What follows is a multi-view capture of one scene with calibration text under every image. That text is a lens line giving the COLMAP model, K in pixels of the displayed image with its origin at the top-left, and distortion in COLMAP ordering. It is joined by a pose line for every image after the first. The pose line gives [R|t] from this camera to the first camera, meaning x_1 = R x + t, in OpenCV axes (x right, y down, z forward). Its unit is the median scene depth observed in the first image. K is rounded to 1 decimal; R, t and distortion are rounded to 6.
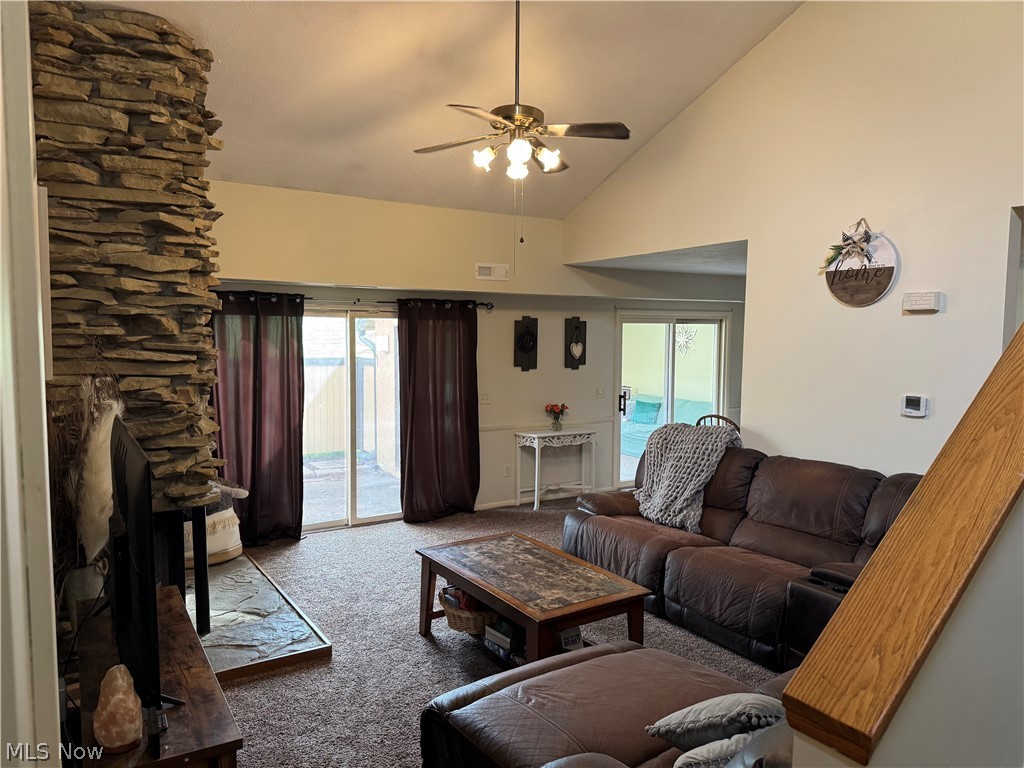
lens RADIAL K [[703.0, 0, 512.0], [0, 703.0, 384.0], [0, 0, 1]] dist [-0.005340, -0.006111]
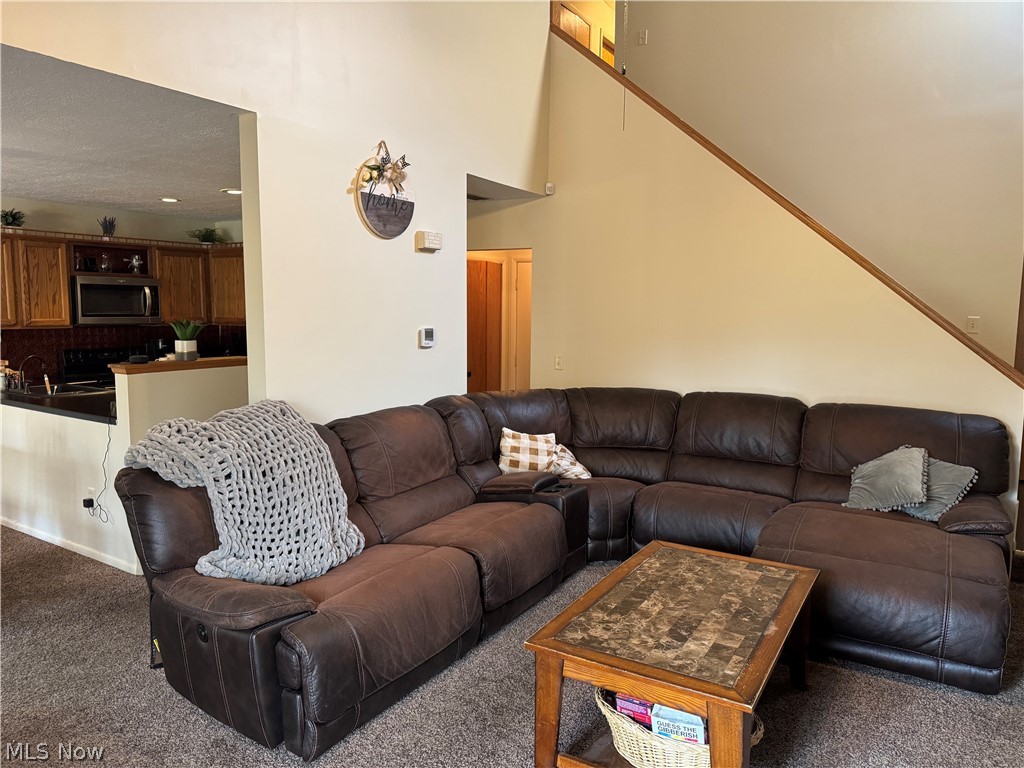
lens RADIAL K [[703.0, 0, 512.0], [0, 703.0, 384.0], [0, 0, 1]] dist [-0.005340, -0.006111]
pose [[-0.414215, -0.113139, 0.903120, -0.477332], [0.050778, 0.987826, 0.147040, -0.051184], [-0.908761, 0.106765, -0.403428, 1.346520]]
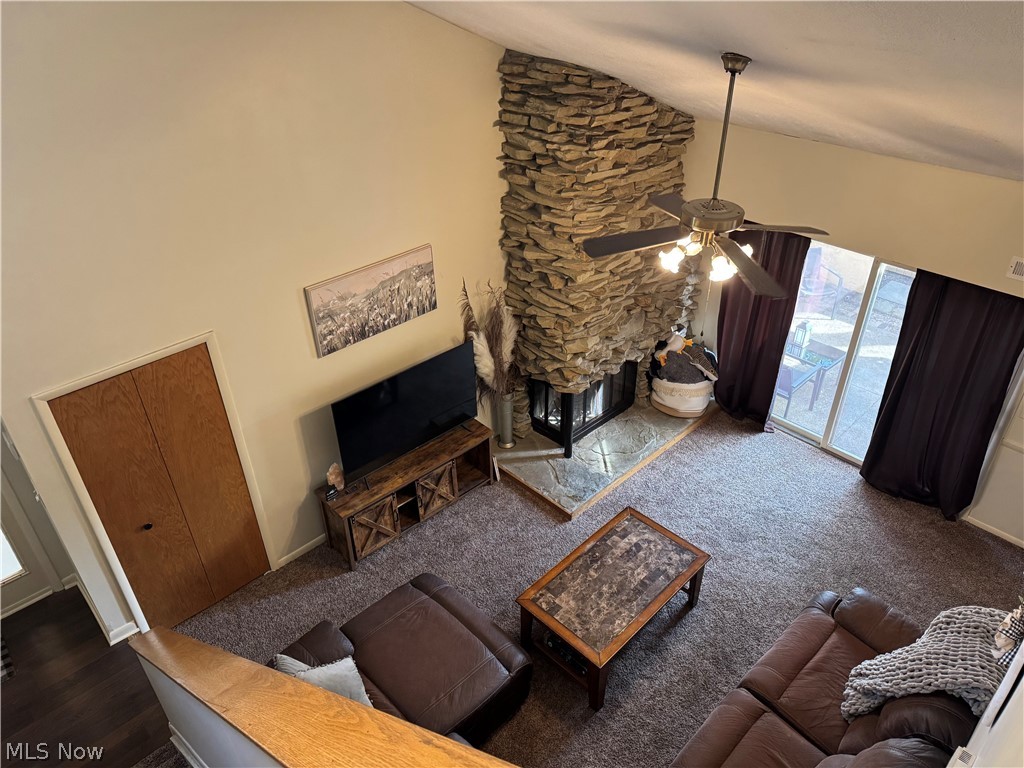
lens RADIAL K [[693.0, 0, 512.0], [0, 693.0, 384.0], [0, 0, 1]] dist [0.040542, -0.003282]
pose [[0.184058, 0.532179, -0.826383, 0.782230], [-0.050962, 0.844783, 0.532677, -0.641987], [0.981593, -0.055929, 0.182610, 0.587640]]
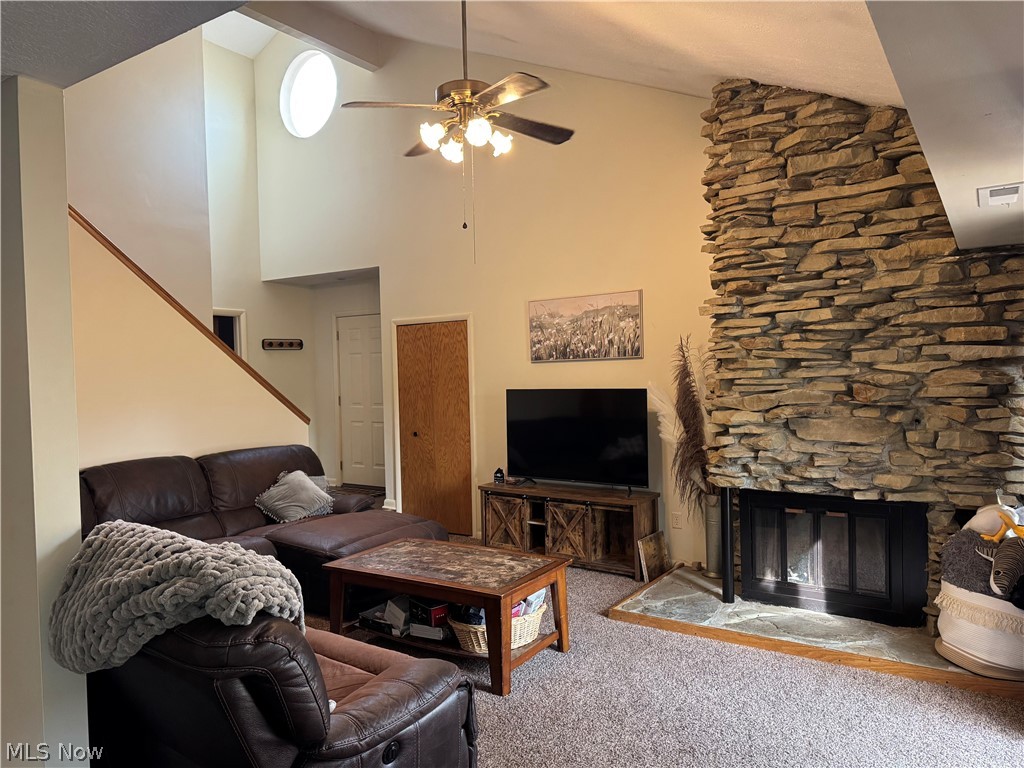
lens RADIAL K [[693.0, 0, 512.0], [0, 693.0, 384.0], [0, 0, 1]] dist [0.040542, -0.003282]
pose [[-0.919964, 0.015751, -0.391687, 0.310493], [-0.015661, 0.996918, 0.076871, -0.074468], [0.391690, 0.076853, -0.916882, 1.867972]]
